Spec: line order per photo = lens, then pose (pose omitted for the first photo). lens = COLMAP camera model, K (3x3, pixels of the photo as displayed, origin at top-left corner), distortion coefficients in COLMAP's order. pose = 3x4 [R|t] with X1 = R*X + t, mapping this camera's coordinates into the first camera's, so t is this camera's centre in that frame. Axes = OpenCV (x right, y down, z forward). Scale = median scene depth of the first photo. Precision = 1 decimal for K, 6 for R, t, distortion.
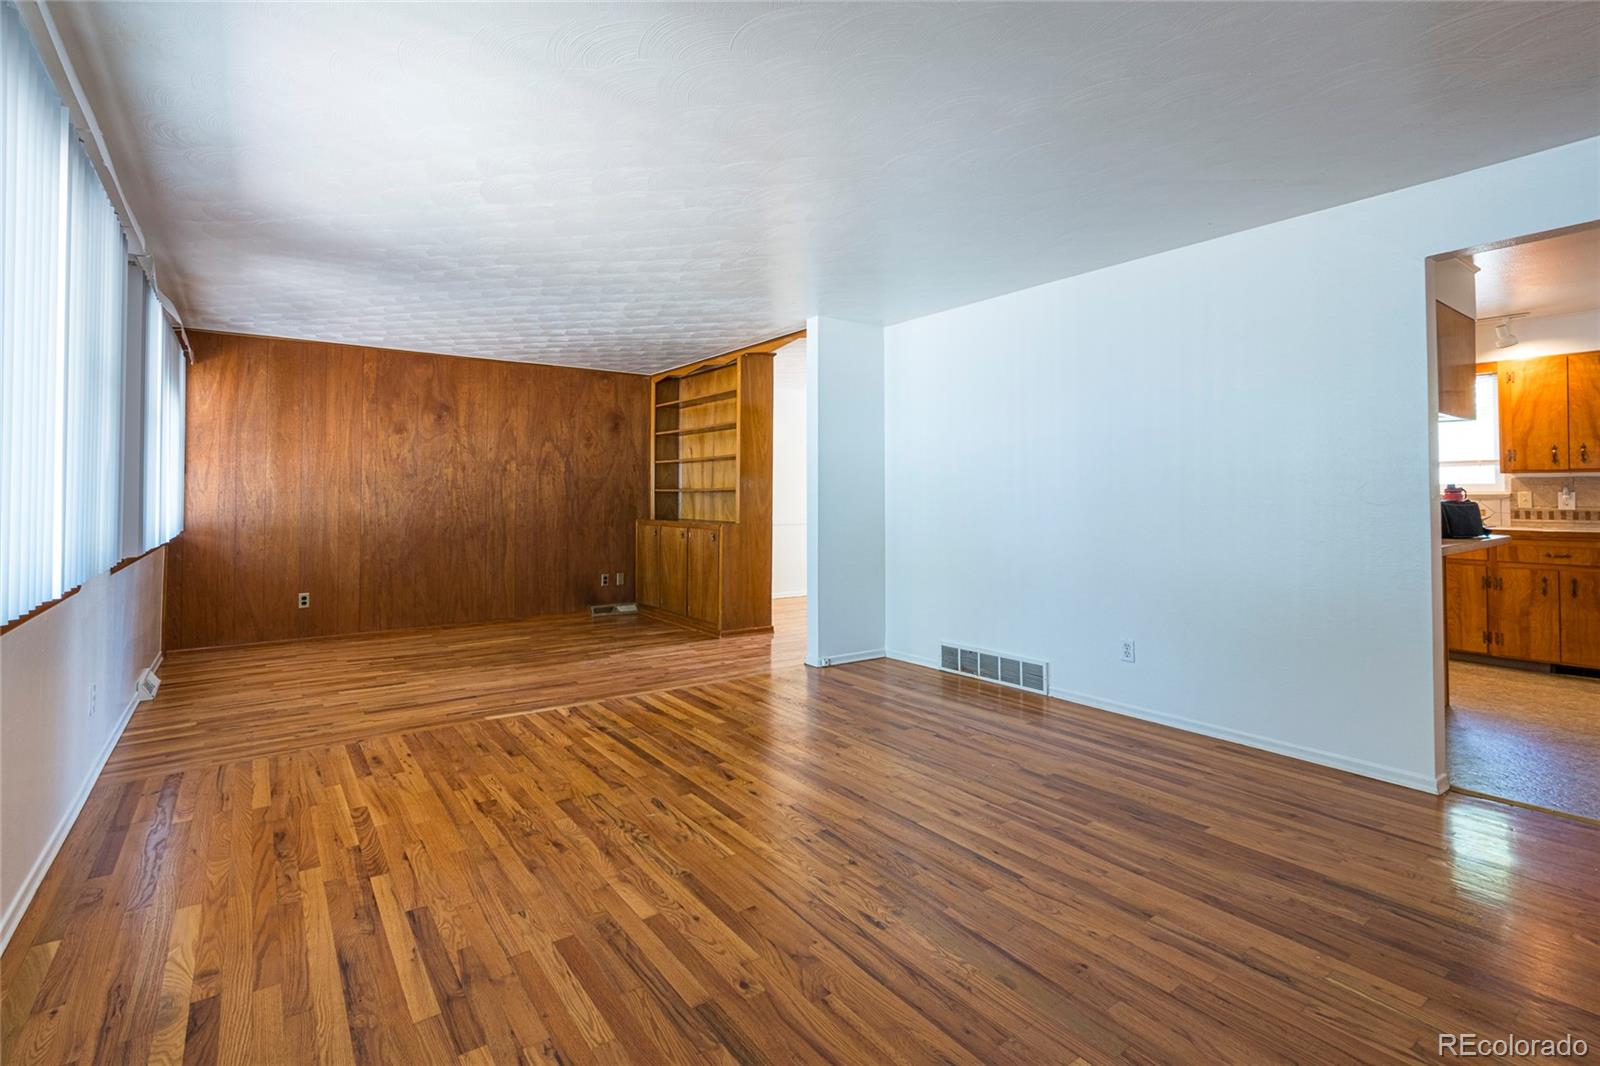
lens RADIAL K [[736.2, 0, 795.9], [0, 736.2, 484.3], [0, 0, 1]] dist [-0.002152, -0.000277]
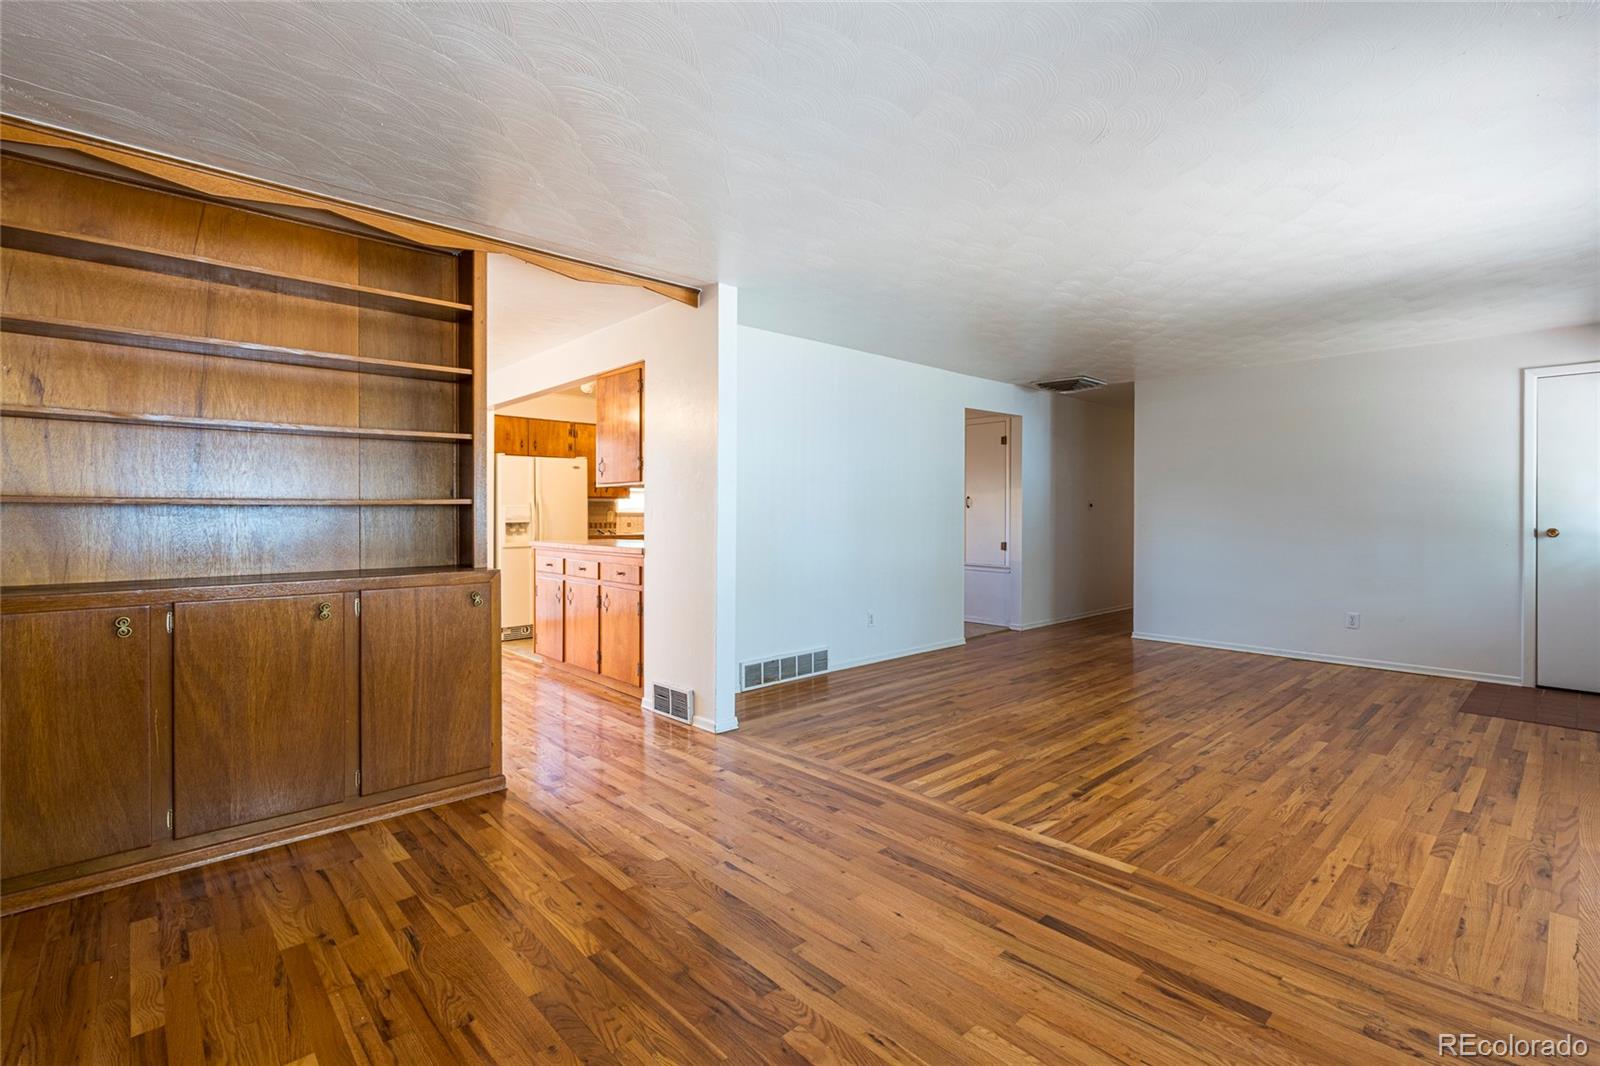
lens RADIAL K [[716.0, 0, 797.3], [0, 716.0, 515.8], [0, 0, 1]] dist [-0.001256, -0.000502]
pose [[-0.102328, -0.002852, 0.994747, -1.112577], [-0.014350, 0.999896, 0.001391, 0.022618], [-0.994647, -0.014132, -0.102358, 1.509046]]
